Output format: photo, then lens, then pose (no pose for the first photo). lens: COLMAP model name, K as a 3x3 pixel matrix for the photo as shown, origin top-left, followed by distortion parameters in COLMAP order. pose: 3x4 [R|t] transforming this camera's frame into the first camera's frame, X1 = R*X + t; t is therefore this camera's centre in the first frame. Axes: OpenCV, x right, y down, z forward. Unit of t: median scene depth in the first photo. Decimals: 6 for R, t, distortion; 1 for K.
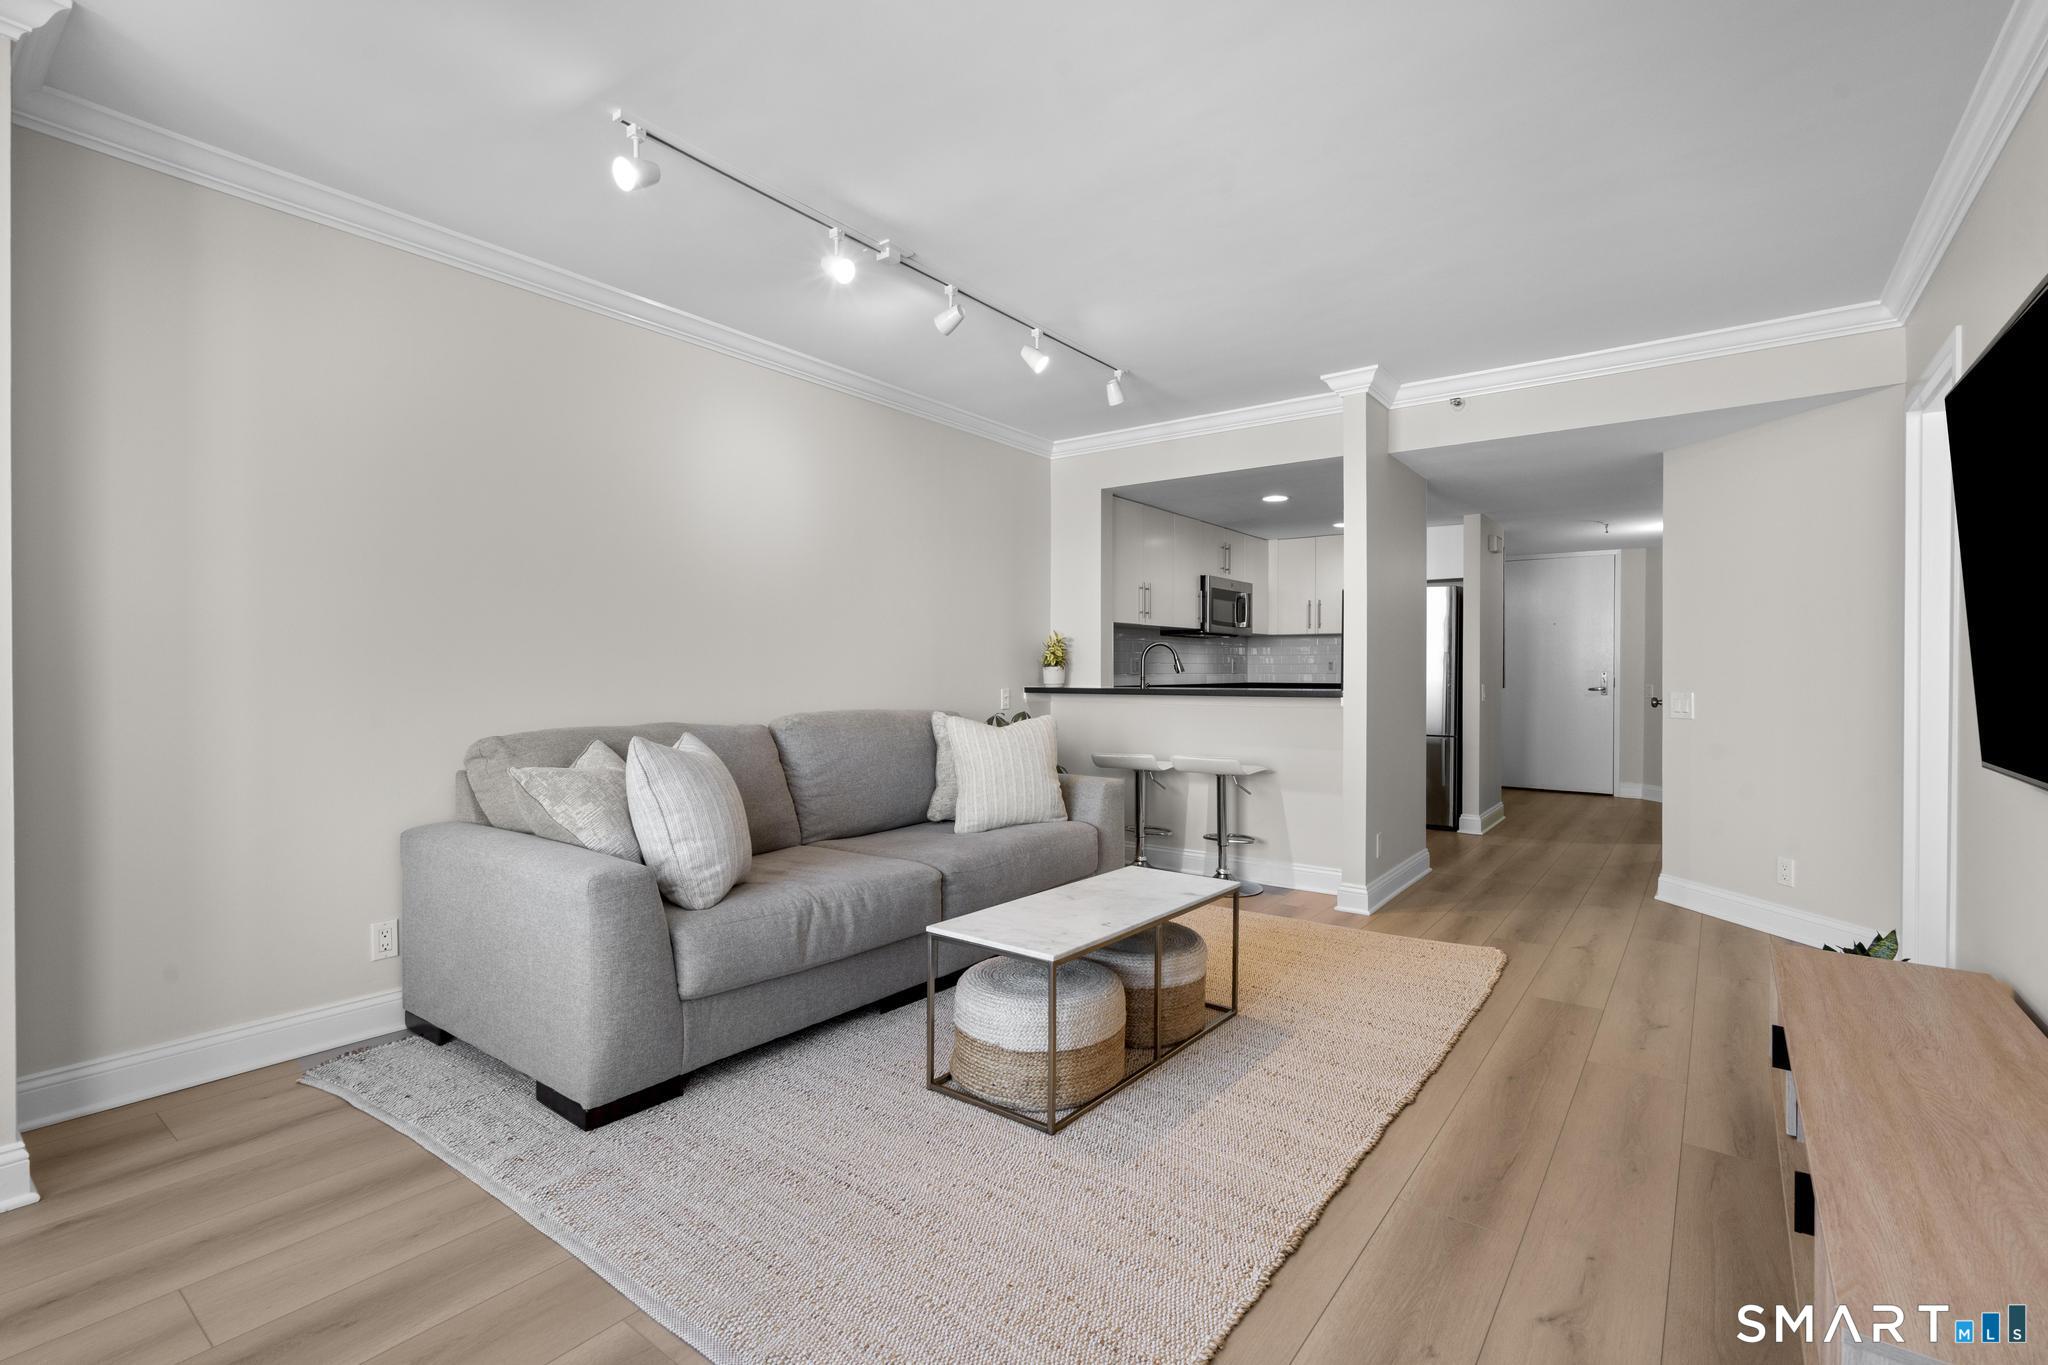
lens RADIAL K [[920.0, 0, 1023.6], [0, 920.0, 676.7], [0, 0, 1]] dist [-0.006852, 0.003198]
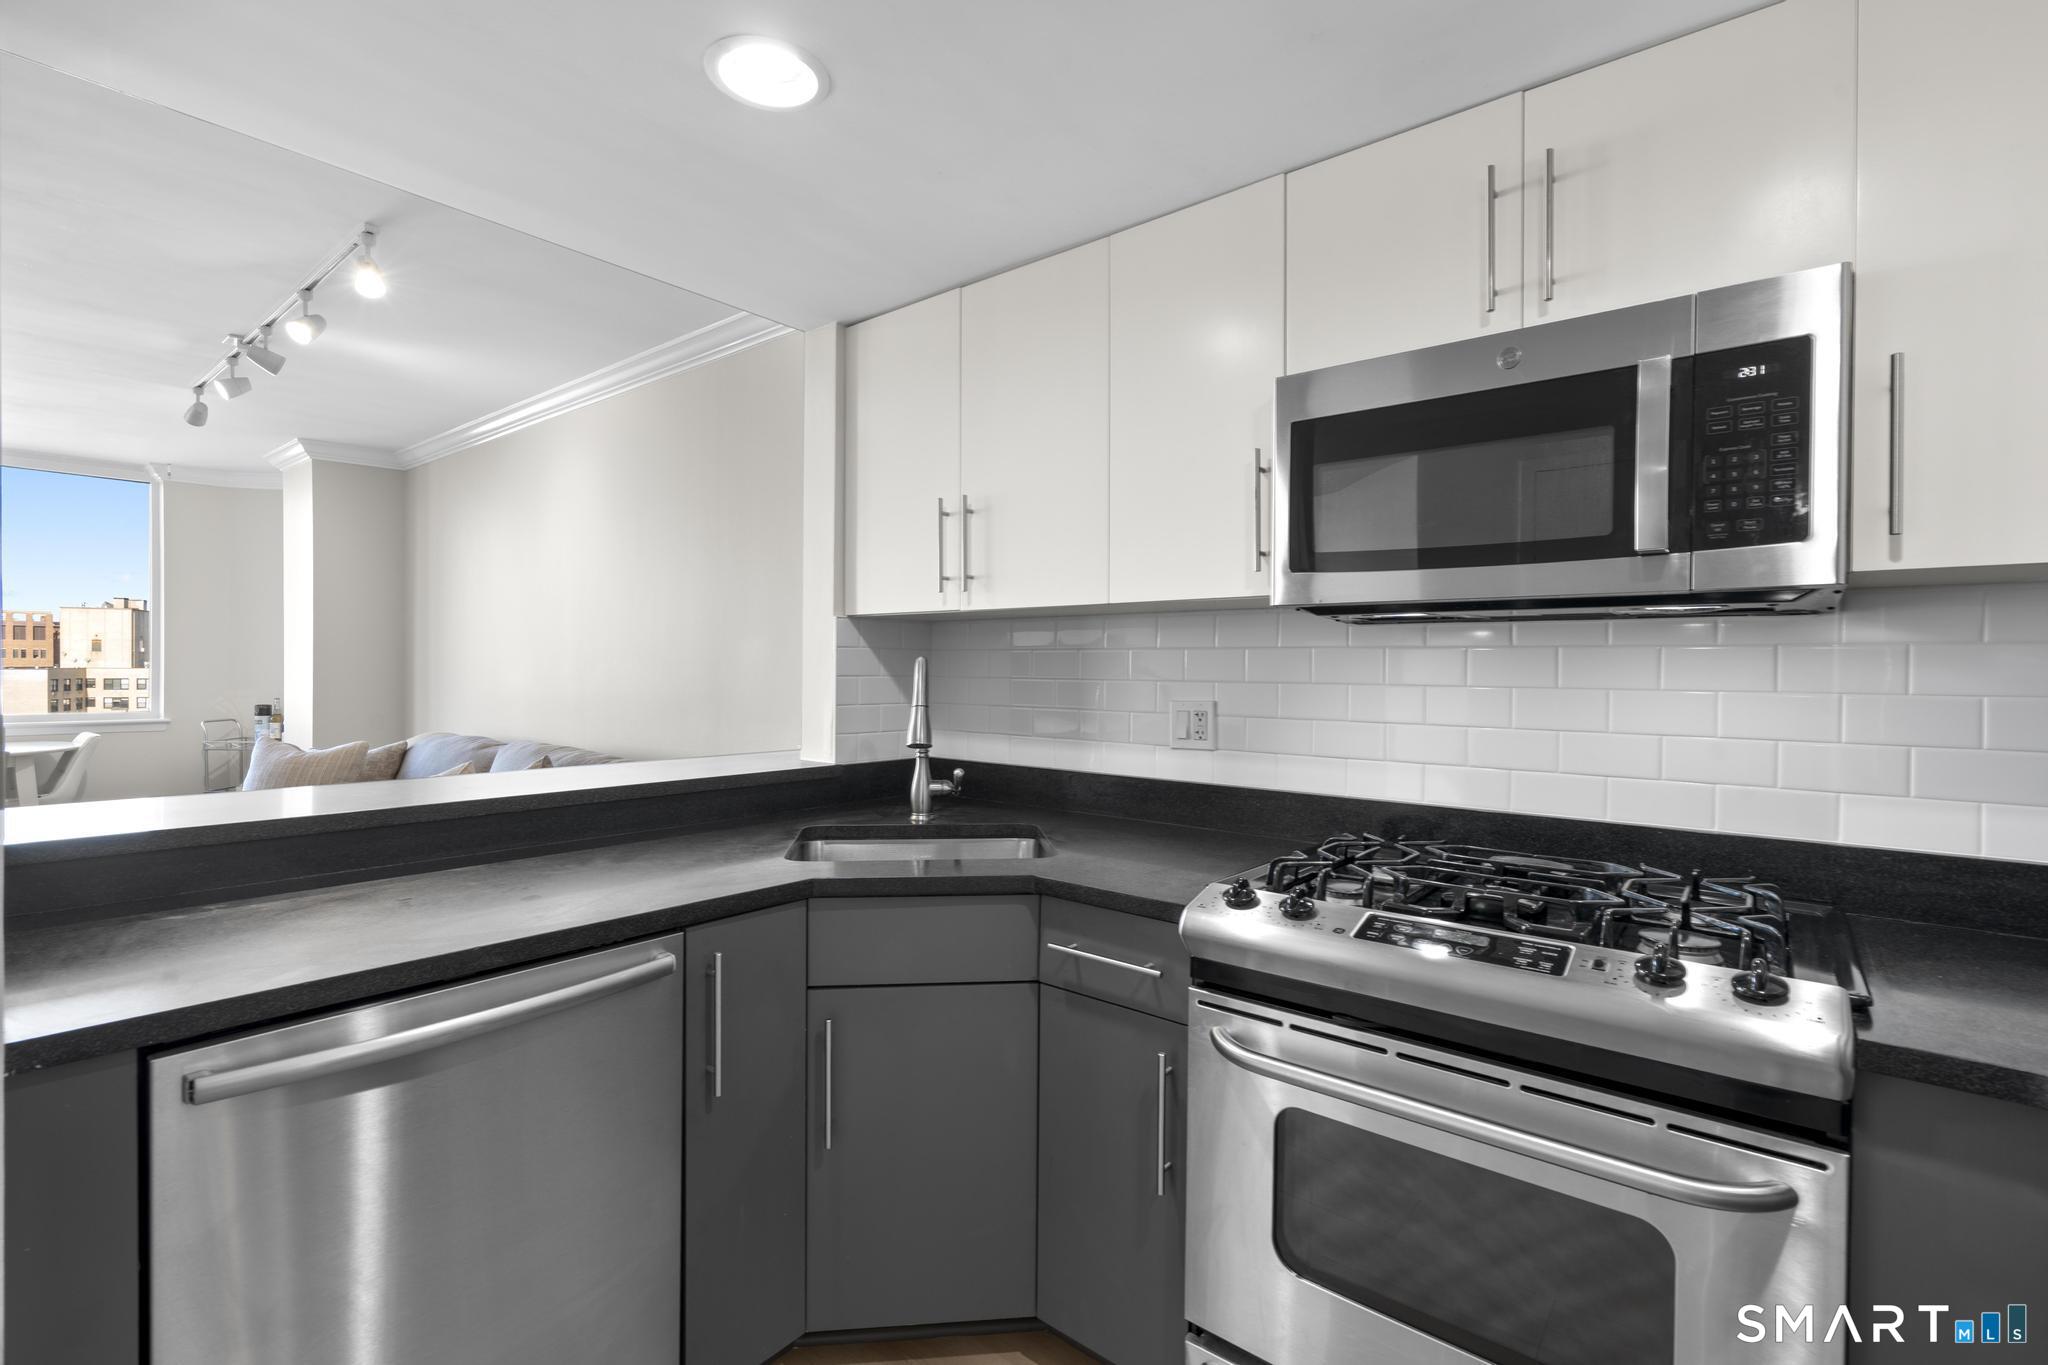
lens RADIAL K [[920.0, 0, 1021.5], [0, 920.0, 680.9], [0, 0, 1]] dist [-0.006852, 0.003198]
pose [[-0.038885, 0.012858, -0.999161, 0.717453], [-0.015693, 0.999786, 0.013476, -0.048106], [0.999120, 0.016204, -0.038674, 1.486139]]
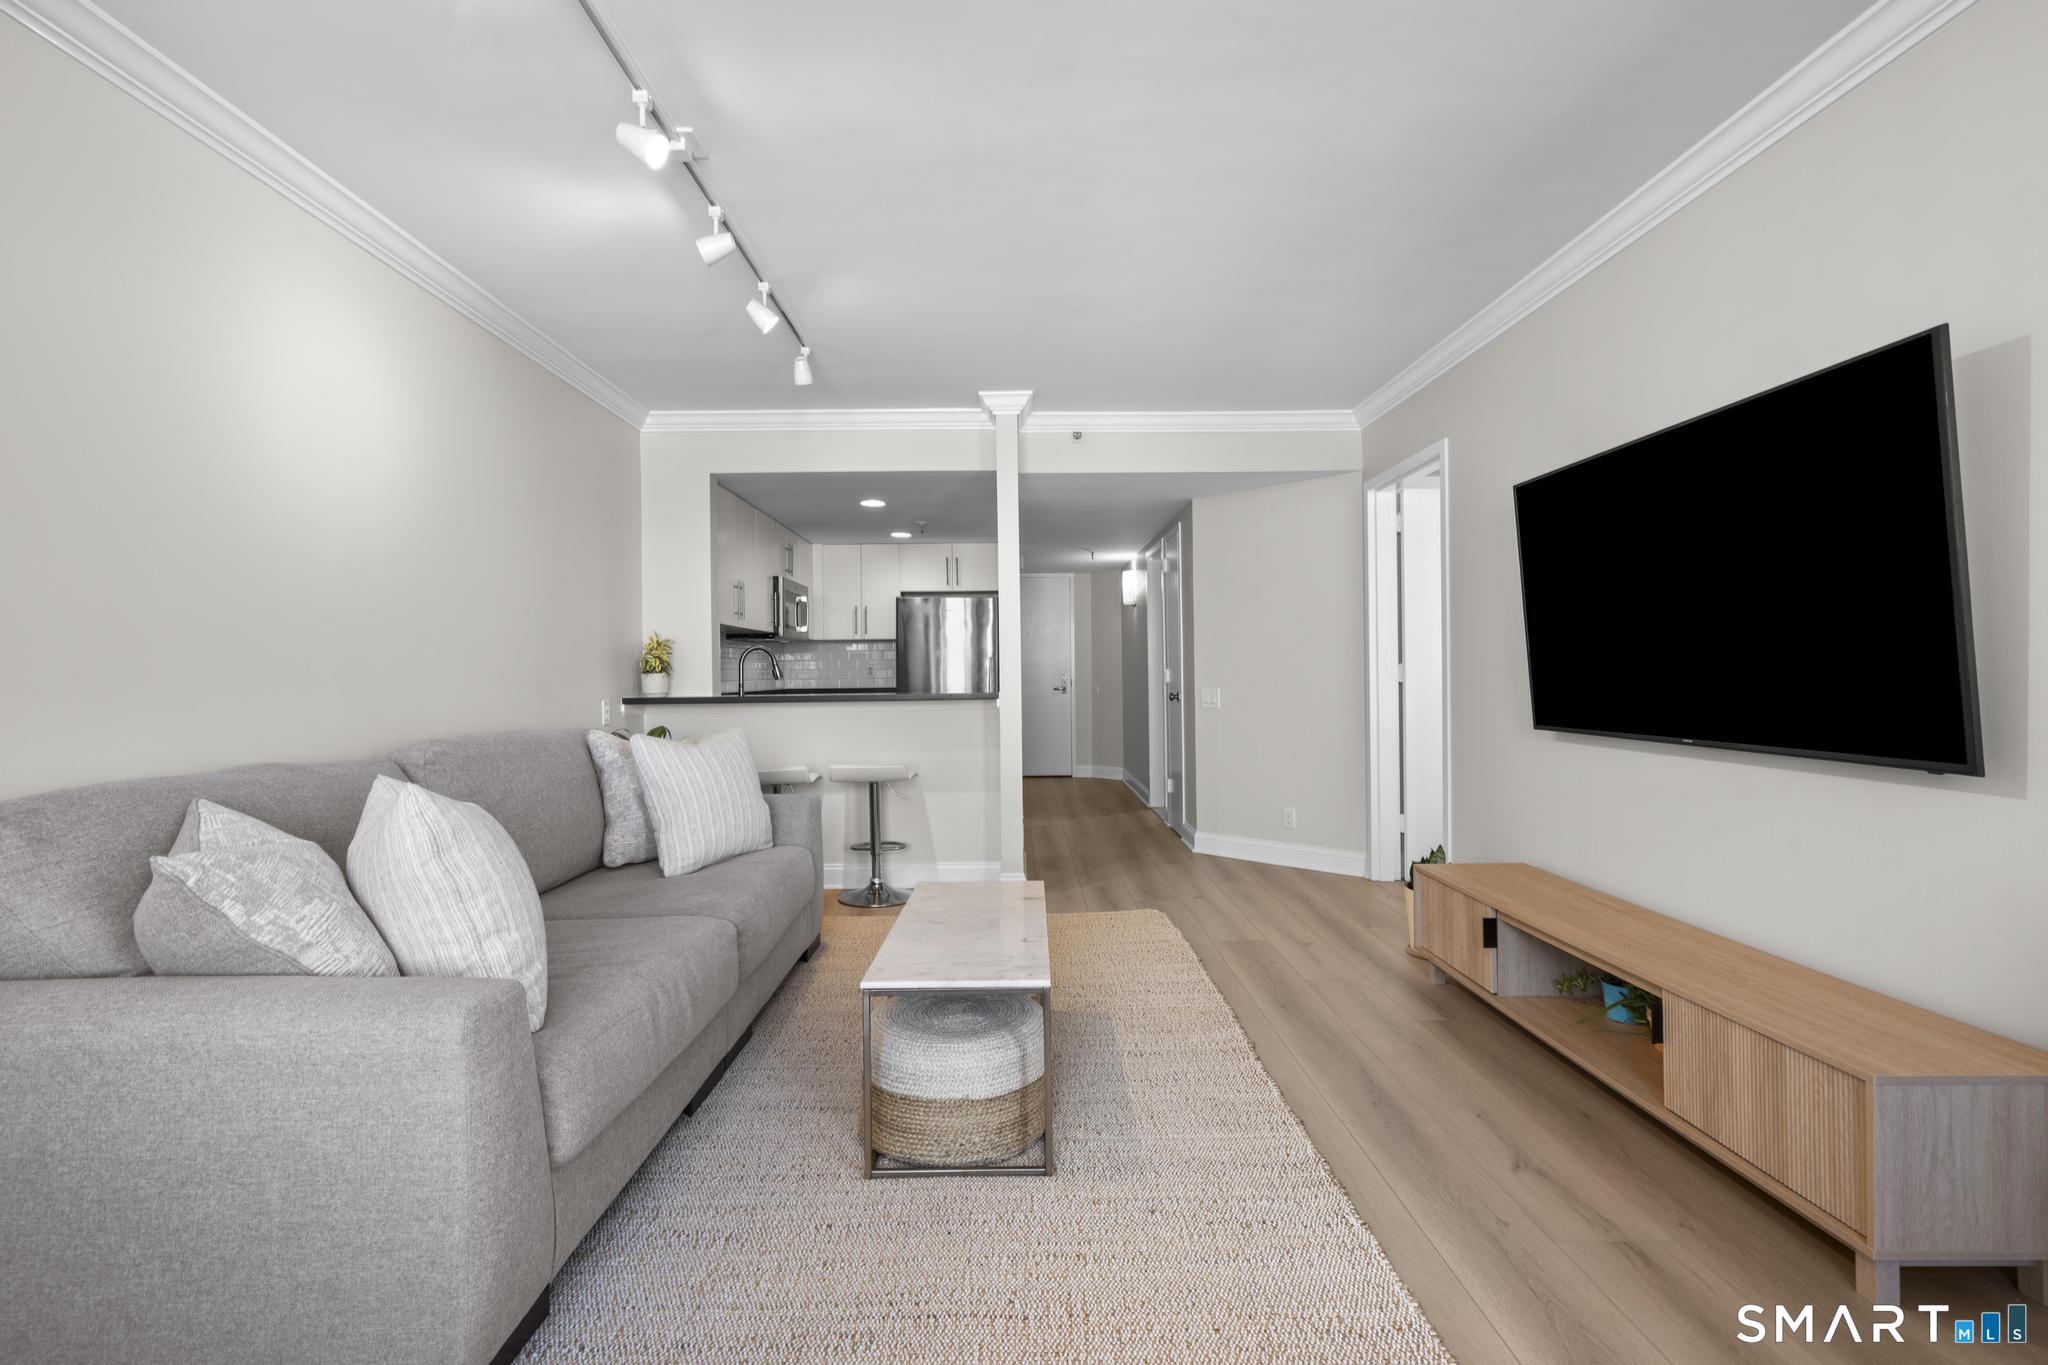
lens RADIAL K [[920.0, 0, 1021.7], [0, 920.0, 678.7], [0, 0, 1]] dist [-0.006852, 0.003198]
pose [[0.793690, -0.012839, 0.608187, -0.288084], [0.016527, 0.999863, -0.000459, 0.000494], [-0.608098, 0.010416, 0.793793, 0.148448]]
